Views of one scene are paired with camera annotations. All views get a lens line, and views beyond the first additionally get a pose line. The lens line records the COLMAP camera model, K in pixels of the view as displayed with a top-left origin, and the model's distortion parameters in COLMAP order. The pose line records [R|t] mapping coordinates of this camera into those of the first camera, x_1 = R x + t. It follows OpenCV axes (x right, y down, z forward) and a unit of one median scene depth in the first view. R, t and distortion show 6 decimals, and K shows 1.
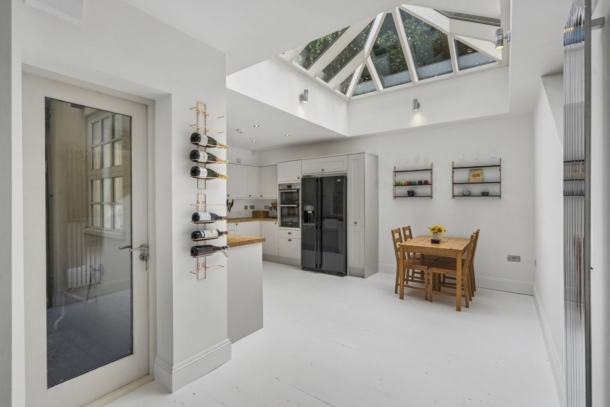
lens RADIAL K [[281.2, 0, 300.6], [0, 281.2, 204.6], [0, 0, 1]] dist [-0.002921, 0.001128]
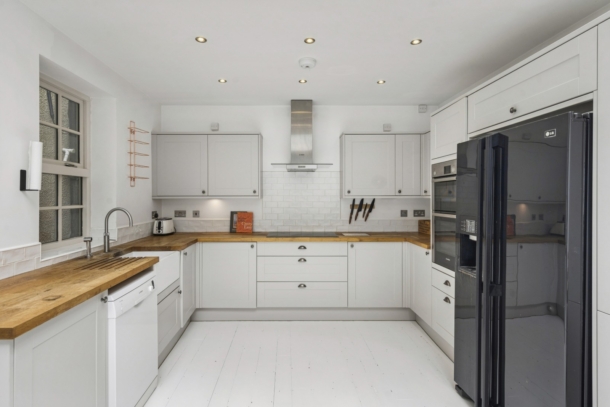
lens RADIAL K [[331.3, 0, 289.4], [0, 331.3, 200.6], [0, 0, 1]] dist [0.005493, 0.000393]
pose [[0.627815, 0.011436, -0.778278, 0.223076], [-0.009819, 0.999929, 0.006772, -0.022102], [0.778300, 0.003390, 0.627883, 0.597801]]
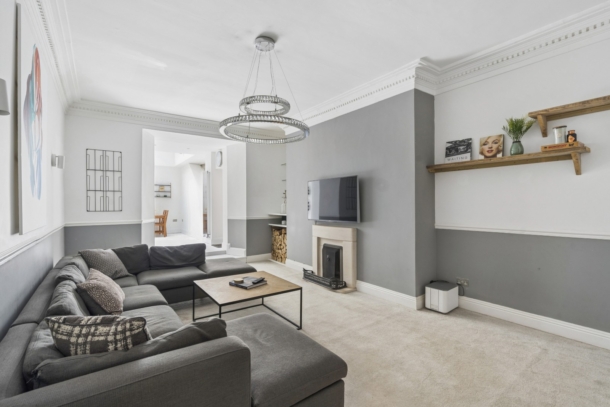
lens RADIAL K [[281.2, 0, 304.9], [0, 281.2, 202.9], [0, 0, 1]] dist [-0.002921, 0.001128]
pose [[0.289180, -0.001123, 0.957274, -1.149901], [0.008896, 0.999959, -0.001514, 0.031051], [-0.957234, 0.008954, 0.289178, -0.767709]]
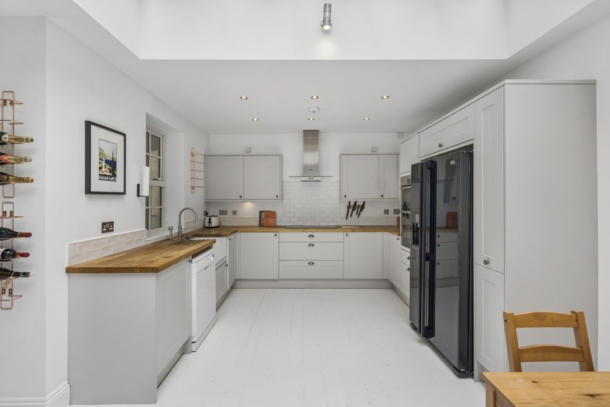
lens RADIAL K [[281.2, 0, 292.4], [0, 281.2, 201.0], [0, 0, 1]] dist [-0.002921, 0.001128]
pose [[0.595466, 0.002931, -0.803375, 0.342518], [-0.007491, 0.999970, -0.001904, -0.020260], [0.803346, 0.007152, 0.595470, 0.509173]]
